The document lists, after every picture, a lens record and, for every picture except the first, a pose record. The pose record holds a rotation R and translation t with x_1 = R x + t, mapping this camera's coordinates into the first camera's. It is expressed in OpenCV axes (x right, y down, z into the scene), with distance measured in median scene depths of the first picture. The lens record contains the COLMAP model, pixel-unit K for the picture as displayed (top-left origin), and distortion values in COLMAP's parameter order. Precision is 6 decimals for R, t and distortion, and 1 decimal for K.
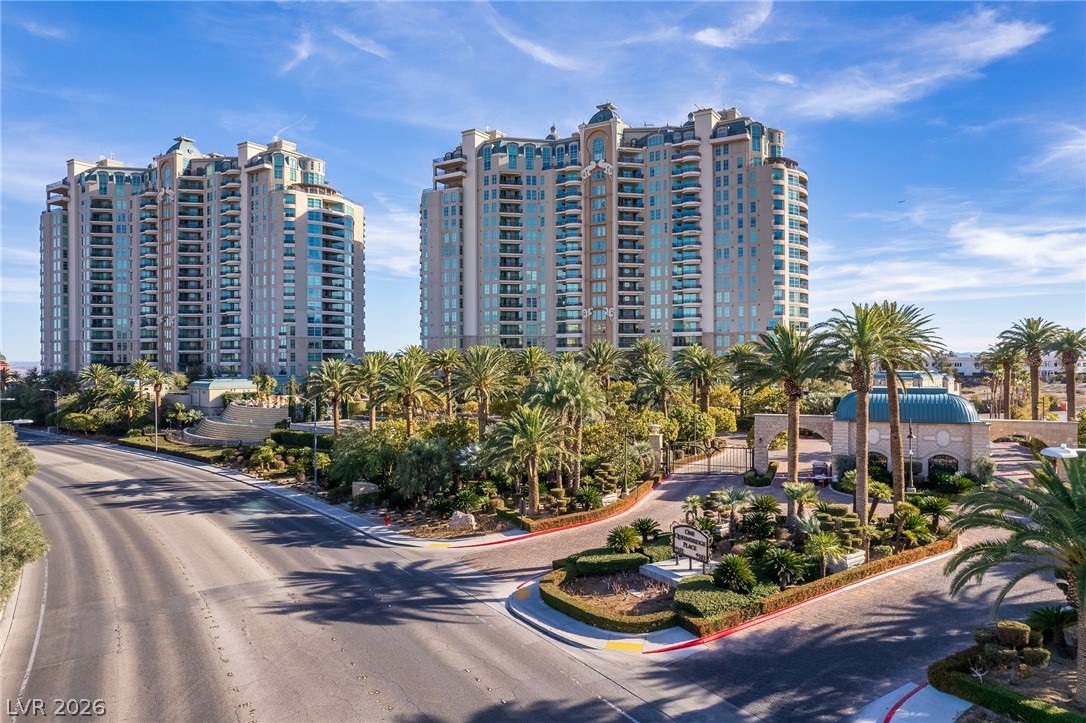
lens RADIAL K [[700.5, 0, 539.5], [0, 700.5, 360.9], [0, 0, 1]] dist [-0.065978, 0.052836]
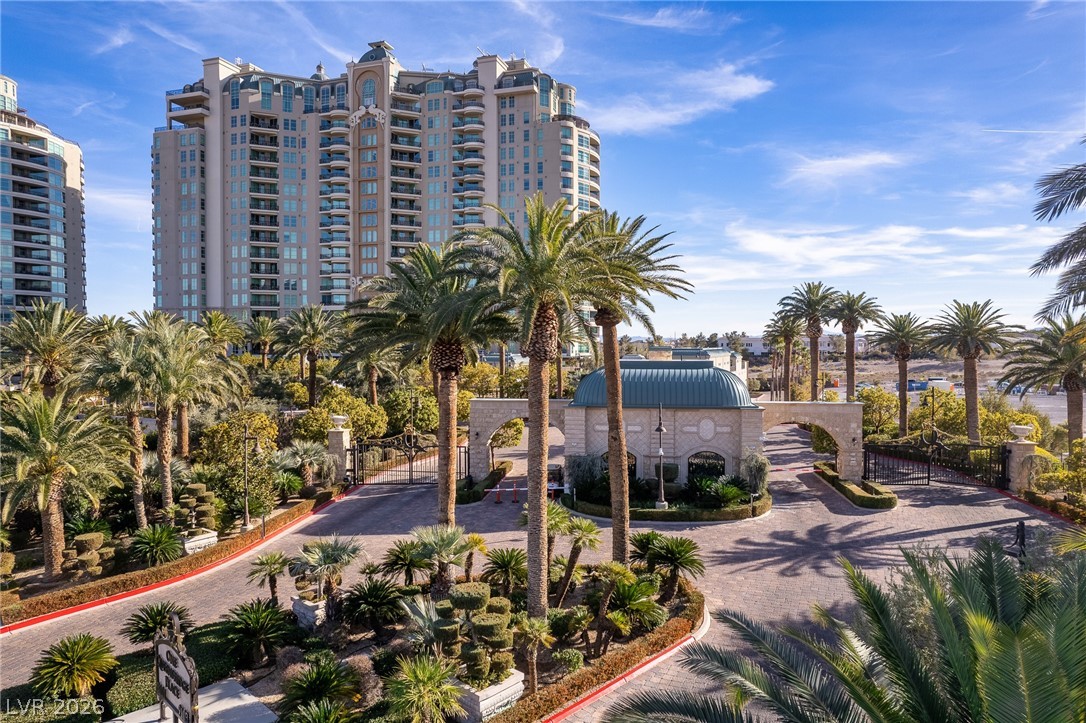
lens RADIAL K [[700.5, 0, 540.3], [0, 700.5, 361.0], [0, 0, 1]] dist [-0.065978, 0.052836]
pose [[0.968299, -0.005684, 0.249728, 0.074720], [-0.000880, 0.999657, 0.026165, 0.006802], [-0.249791, -0.025556, 0.967963, 0.106491]]
